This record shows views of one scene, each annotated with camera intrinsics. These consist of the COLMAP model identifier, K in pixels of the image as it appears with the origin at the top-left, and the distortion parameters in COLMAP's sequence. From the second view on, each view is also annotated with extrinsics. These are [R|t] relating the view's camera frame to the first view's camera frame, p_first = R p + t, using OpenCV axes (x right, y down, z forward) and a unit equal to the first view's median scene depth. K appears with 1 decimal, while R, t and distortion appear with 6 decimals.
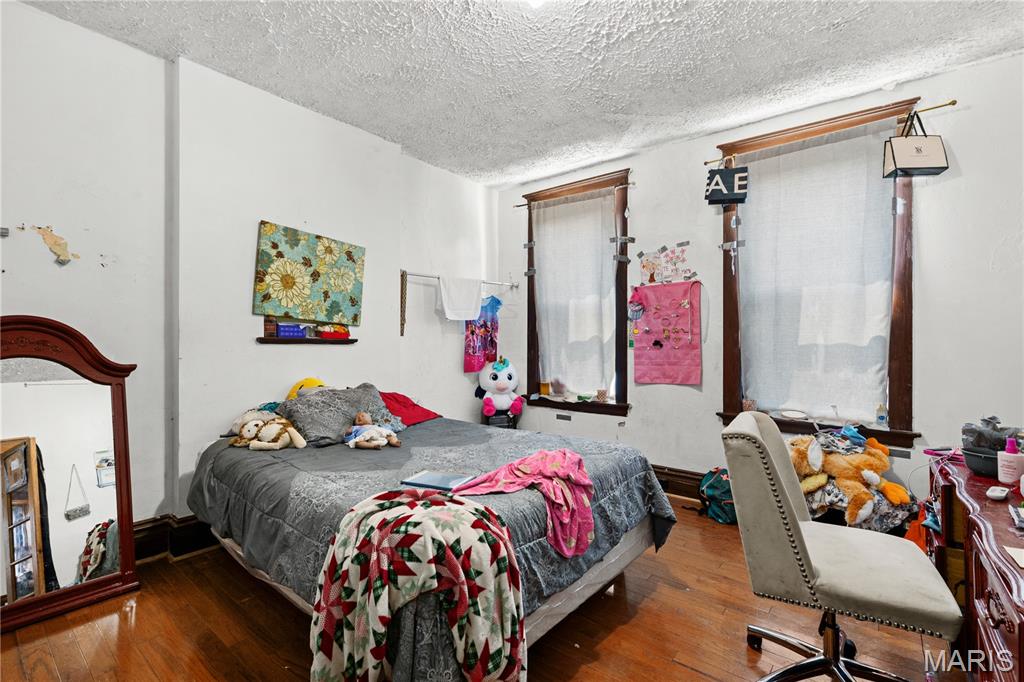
lens RADIAL K [[464.2, 0, 511.9], [0, 464.2, 342.1], [0, 0, 1]] dist [0.000091, -0.000489]
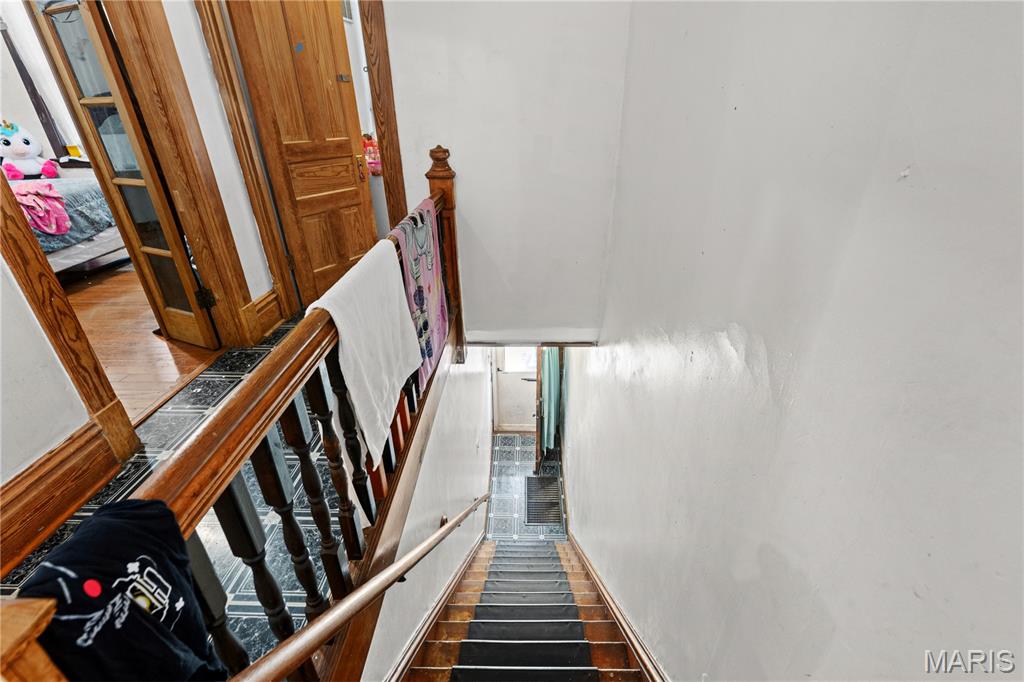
lens RADIAL K [[464.2, 0, 516.1], [0, 464.2, 341.9], [0, 0, 1]] dist [0.000091, -0.000489]
pose [[0.787094, -0.295423, 0.541487, 0.395759], [0.009159, 0.883351, 0.468622, -0.019867], [-0.616765, -0.363890, 0.697986, -1.448159]]
